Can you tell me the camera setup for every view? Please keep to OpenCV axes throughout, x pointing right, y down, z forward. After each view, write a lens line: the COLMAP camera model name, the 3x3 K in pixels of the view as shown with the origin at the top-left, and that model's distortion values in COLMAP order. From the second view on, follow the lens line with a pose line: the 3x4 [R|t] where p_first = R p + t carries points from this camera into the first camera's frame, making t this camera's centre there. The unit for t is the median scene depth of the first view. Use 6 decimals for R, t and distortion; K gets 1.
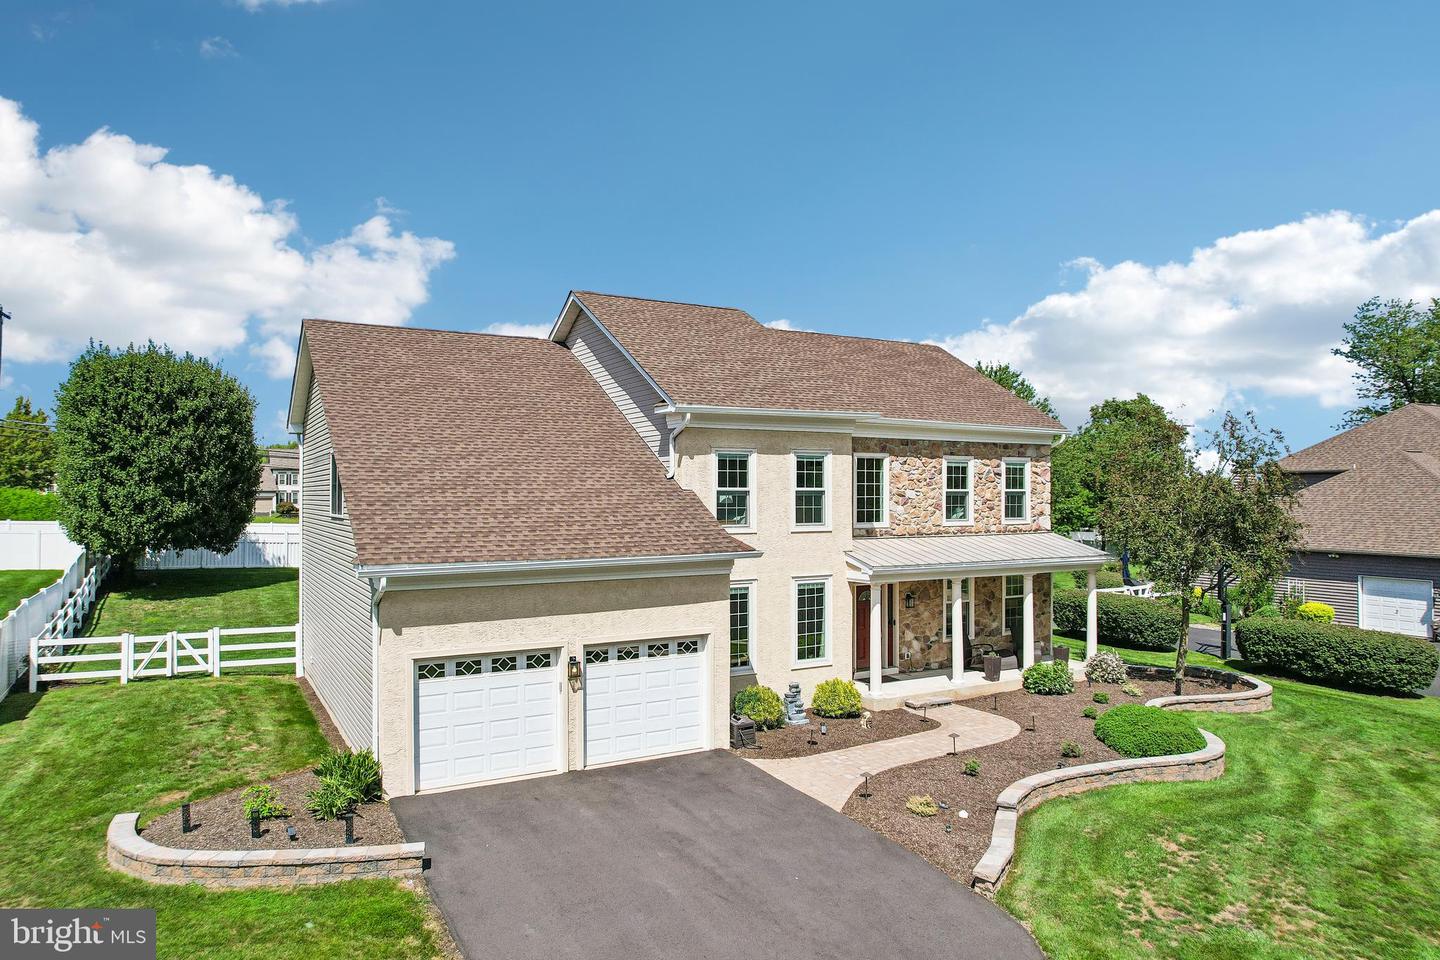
lens RADIAL K [[940.5, 0, 720.5], [0, 940.5, 493.6], [0, 0, 1]] dist [-0.088346, 0.082681]
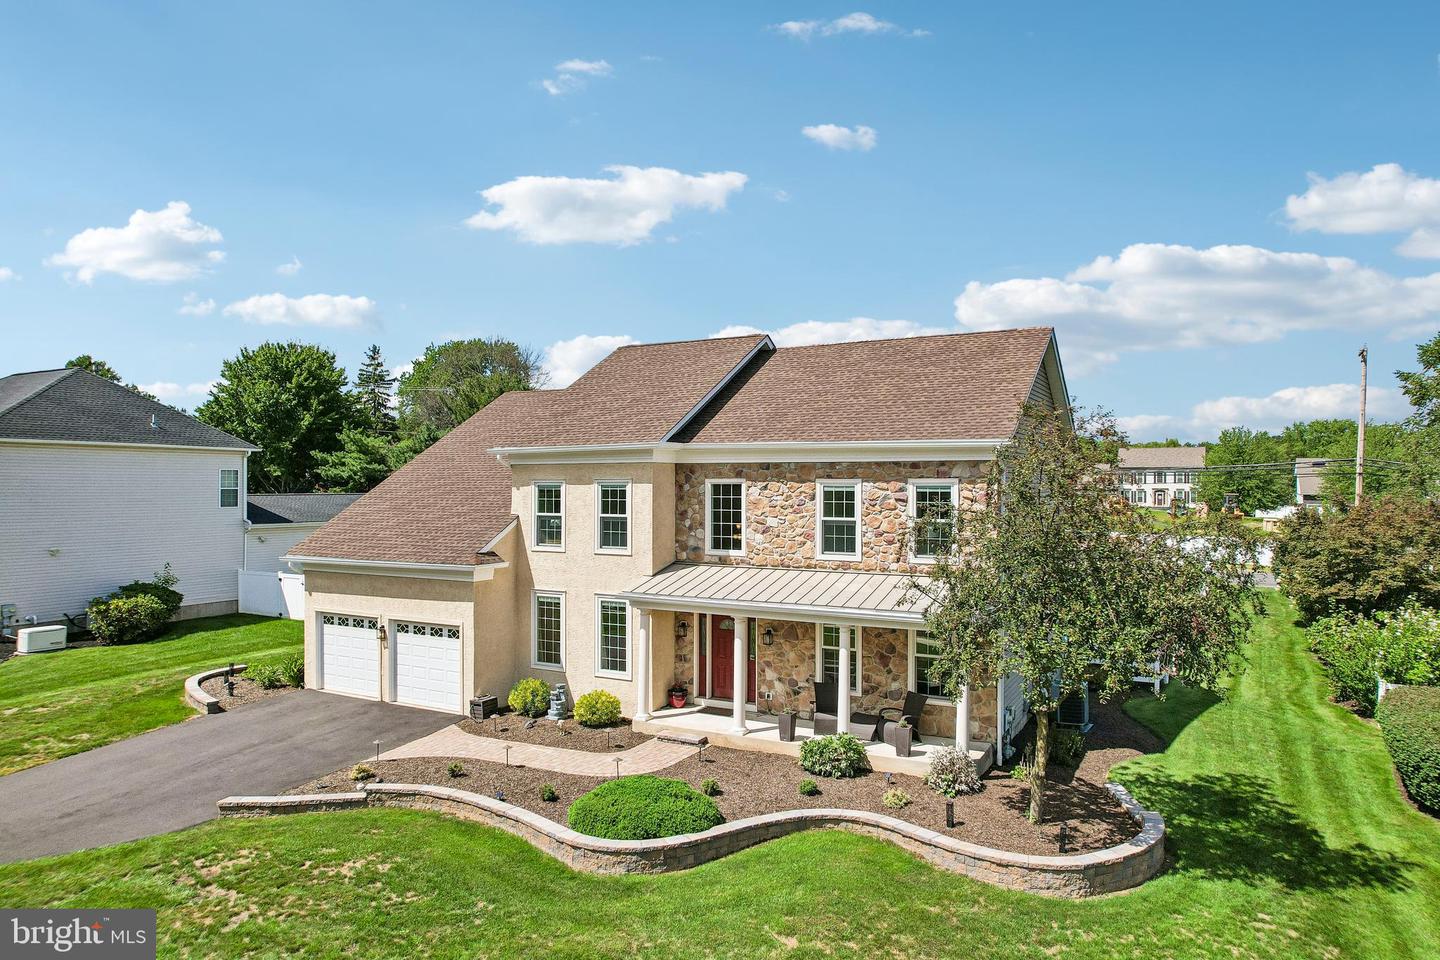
lens RADIAL K [[940.5, 0, 720.5], [0, 940.5, 493.6], [0, 0, 1]] dist [-0.088346, 0.082681]
pose [[0.516633, 0.009194, -0.856158, 1.087517], [-0.001346, 0.999950, 0.009926, -0.041008], [0.856206, -0.003976, 0.516619, 0.538317]]
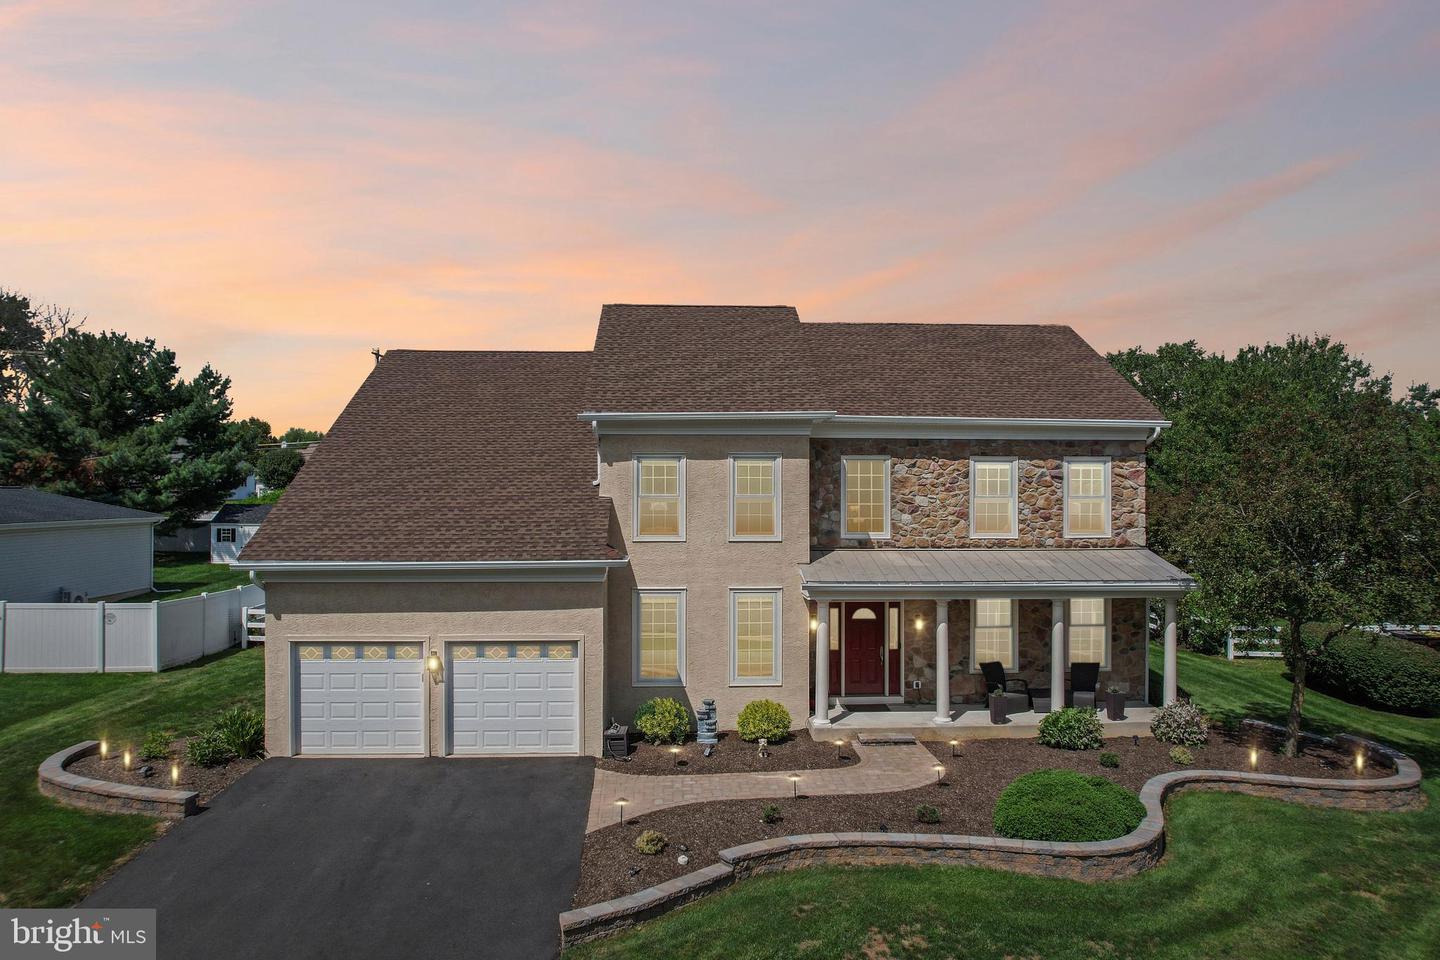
lens RADIAL K [[940.5, 0, 720.5], [0, 940.5, 493.6], [0, 0, 1]] dist [-0.088346, 0.082681]
pose [[0.889458, 0.001935, -0.457013, 0.490518], [-0.001621, 0.999998, 0.001079, -0.007945], [0.457014, -0.000219, 0.889459, 0.148530]]
